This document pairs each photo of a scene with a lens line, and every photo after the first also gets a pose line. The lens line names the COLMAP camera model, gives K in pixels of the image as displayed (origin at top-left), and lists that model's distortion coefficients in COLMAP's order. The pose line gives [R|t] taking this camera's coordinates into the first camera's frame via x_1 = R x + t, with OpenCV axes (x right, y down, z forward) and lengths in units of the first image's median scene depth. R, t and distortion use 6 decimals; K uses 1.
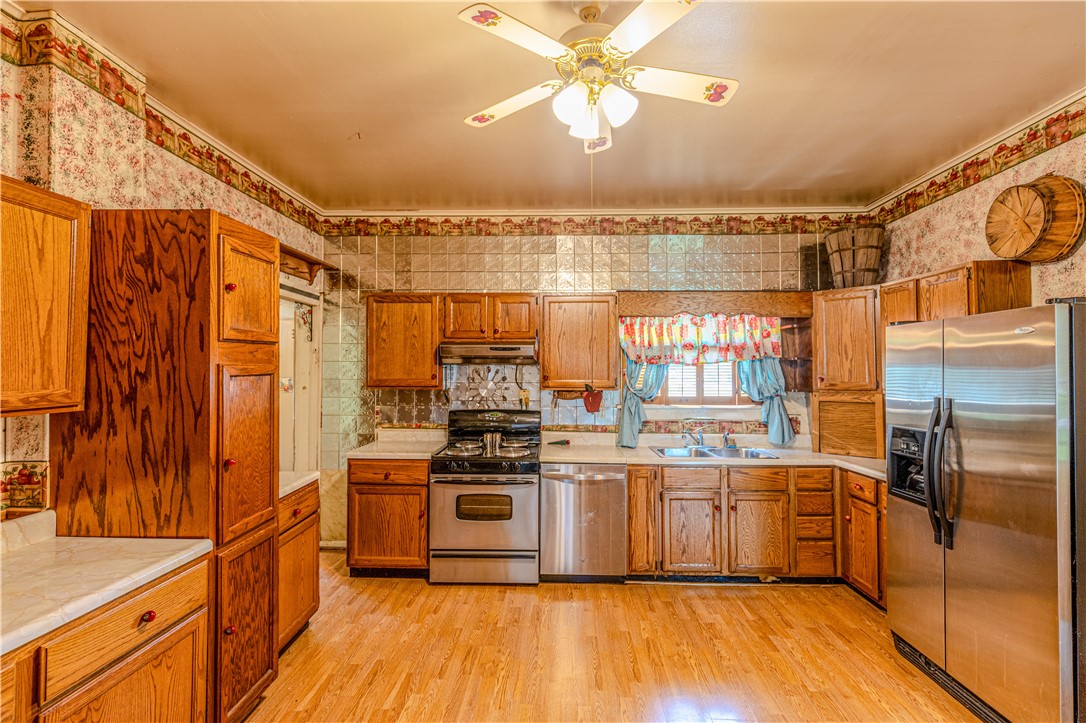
lens RADIAL K [[489.1, 0, 540.1], [0, 489.1, 365.5], [0, 0, 1]] dist [0.008161, -0.002047]
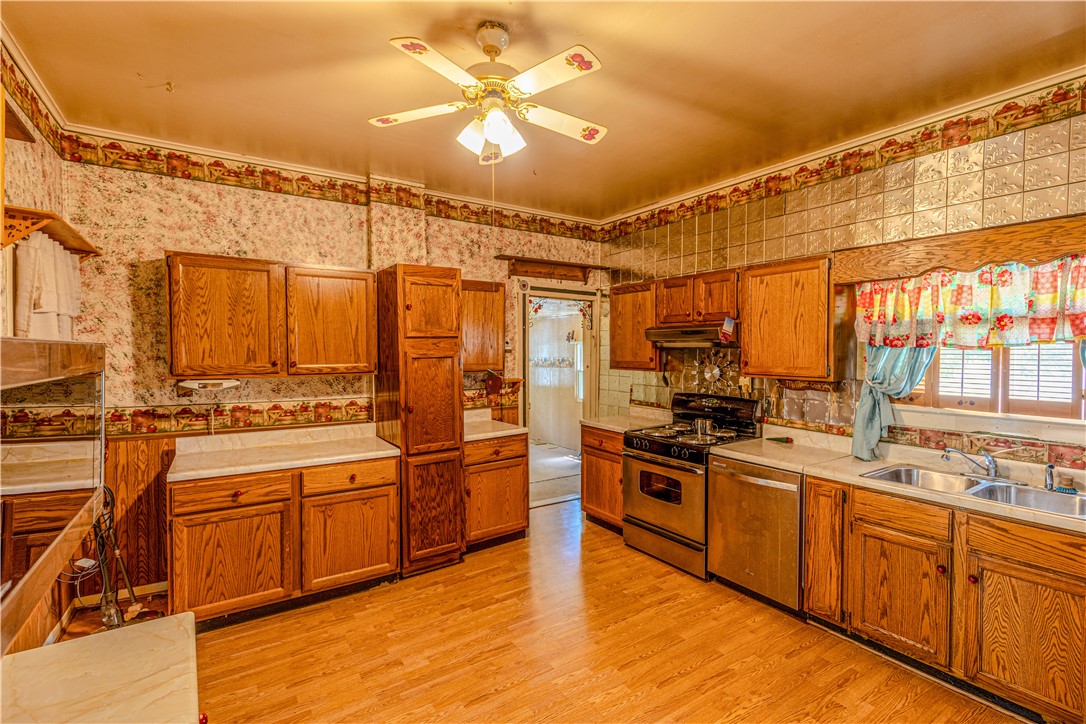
lens RADIAL K [[489.1, 0, 543.1], [0, 489.1, 365.9], [0, 0, 1]] dist [0.008161, -0.002047]
pose [[0.594748, 0.027295, -0.803449, 0.560538], [0.007876, 0.999178, 0.039774, -0.008883], [0.803873, -0.029983, 0.594044, 0.193679]]
